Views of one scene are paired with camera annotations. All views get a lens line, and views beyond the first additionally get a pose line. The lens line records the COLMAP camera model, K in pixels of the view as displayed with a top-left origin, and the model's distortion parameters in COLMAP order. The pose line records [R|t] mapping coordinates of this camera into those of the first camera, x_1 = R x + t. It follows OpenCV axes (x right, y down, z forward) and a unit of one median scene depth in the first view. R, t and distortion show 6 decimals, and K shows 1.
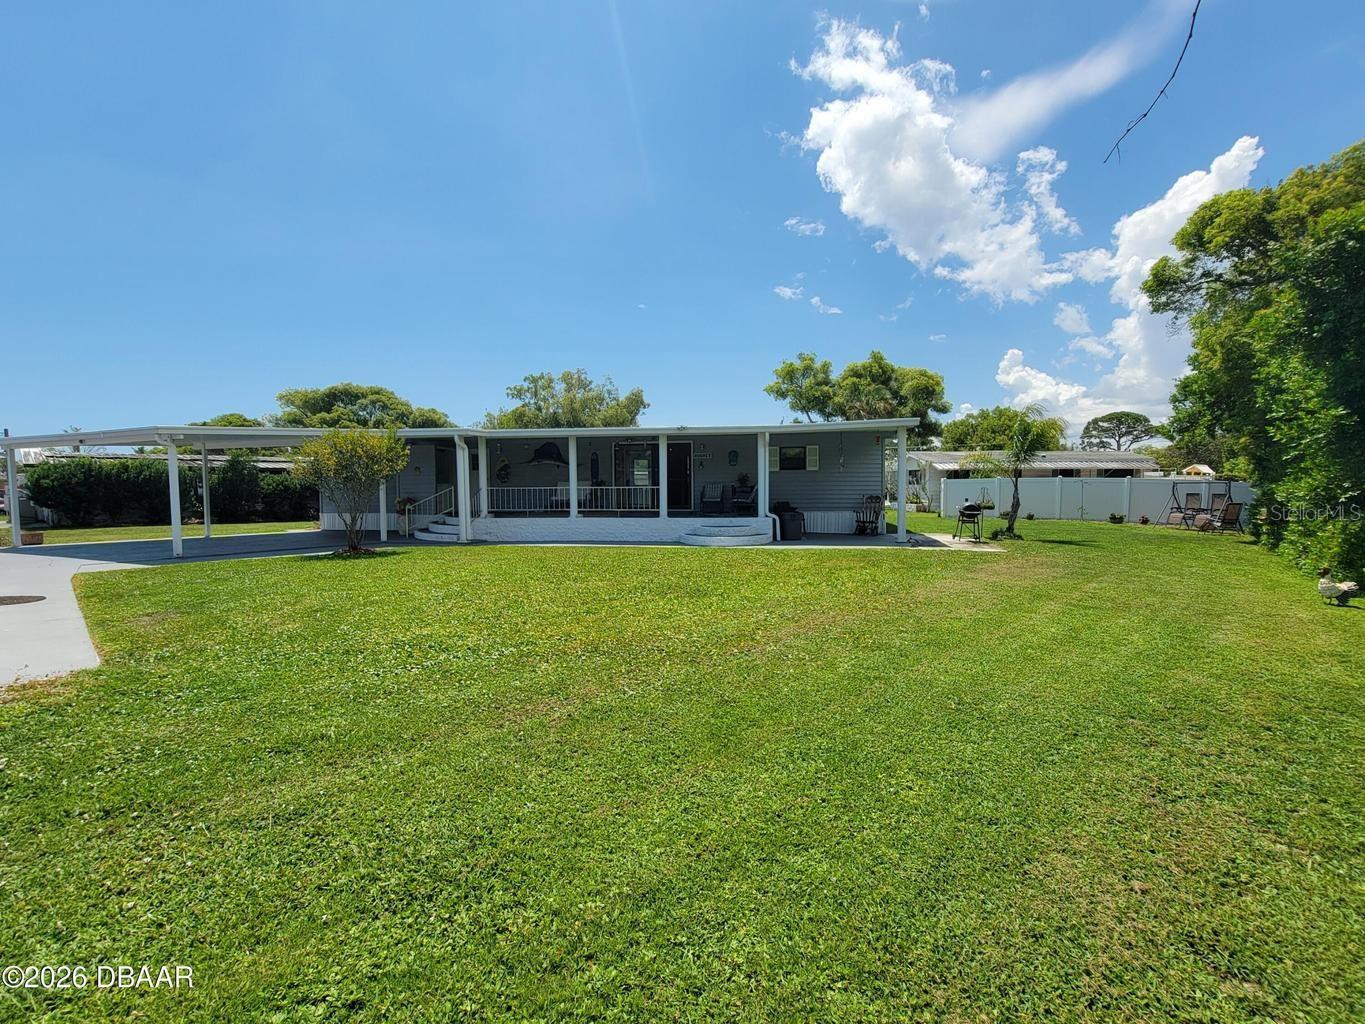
lens RADIAL K [[629.0, 0, 682.5], [0, 629.0, 512.0], [0, 0, 1]] dist [-0.001705, 0.000142]
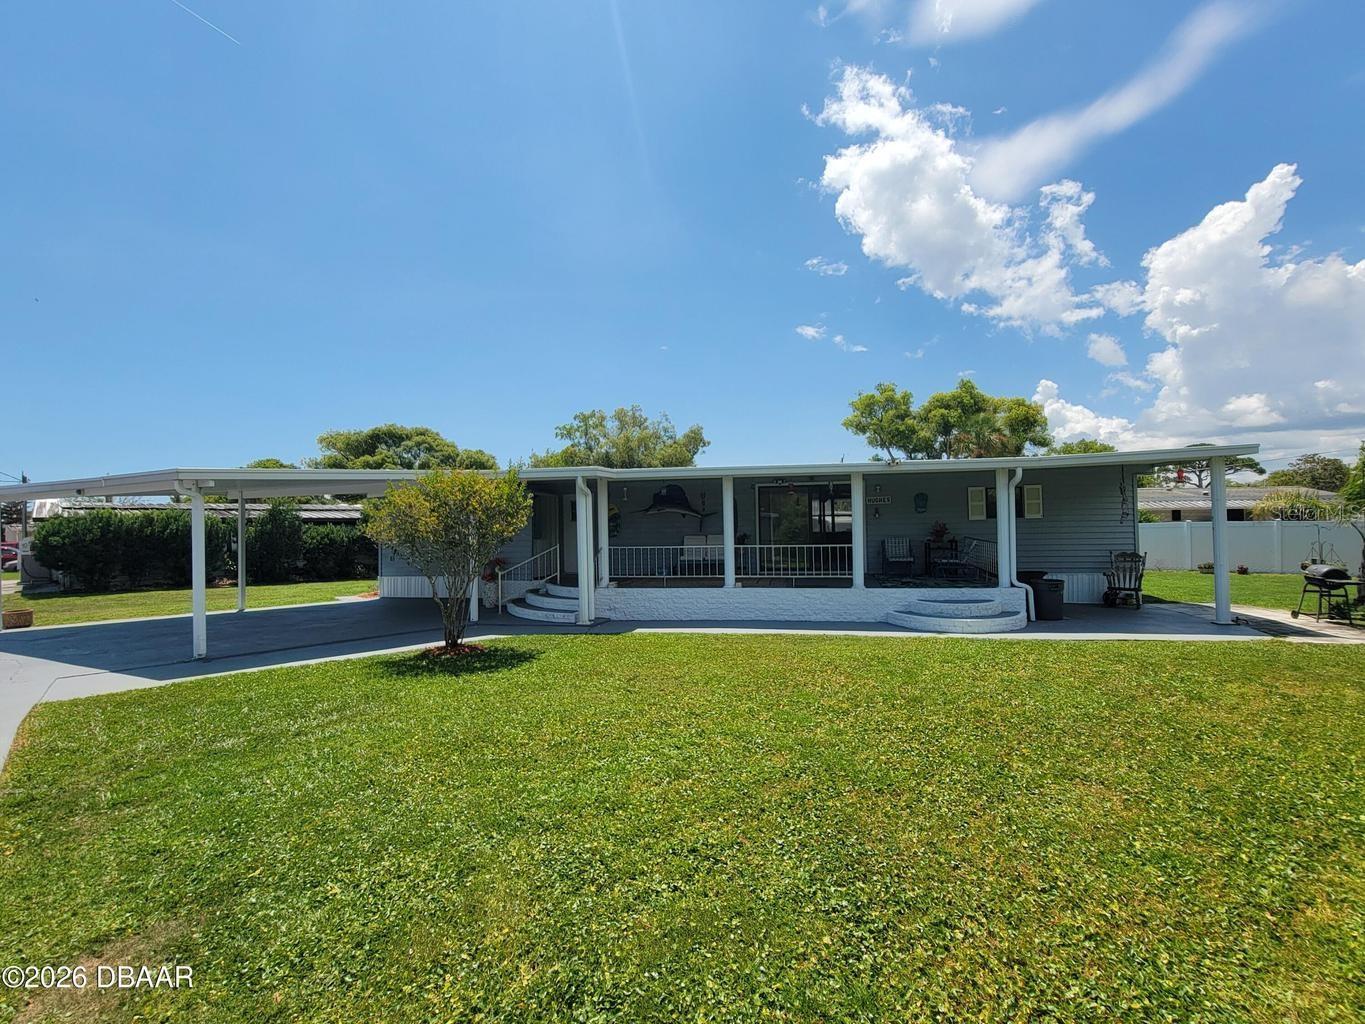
lens RADIAL K [[640.1, 0, 683.4], [0, 640.1, 518.0], [0, 0, 1]] dist [-0.000357, -0.000069]
pose [[0.999036, -0.009848, -0.042769, -0.062345], [0.007466, 0.998431, -0.055504, -0.009849], [0.043248, 0.055131, 0.997542, 0.080937]]
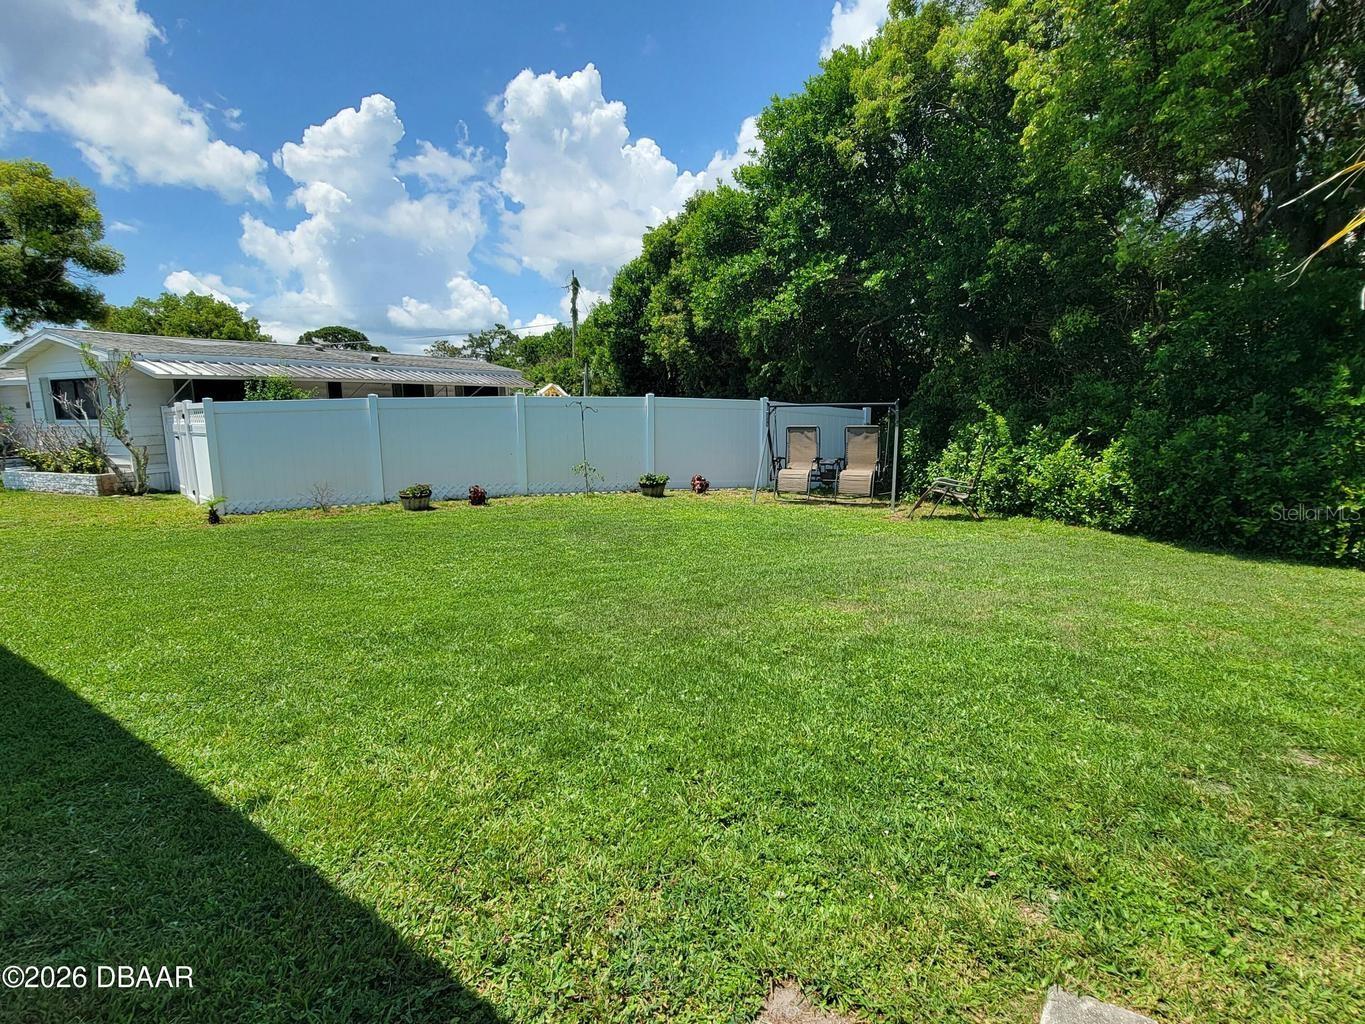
lens RADIAL K [[629.0, 0, 682.5], [0, 629.0, 512.0], [0, 0, 1]] dist [-0.001705, 0.000142]
pose [[0.414415, -0.149628, 0.897704, 0.127461], [0.041418, 0.988471, 0.145636, -0.019562], [-0.909145, -0.023173, 0.415834, 0.373943]]
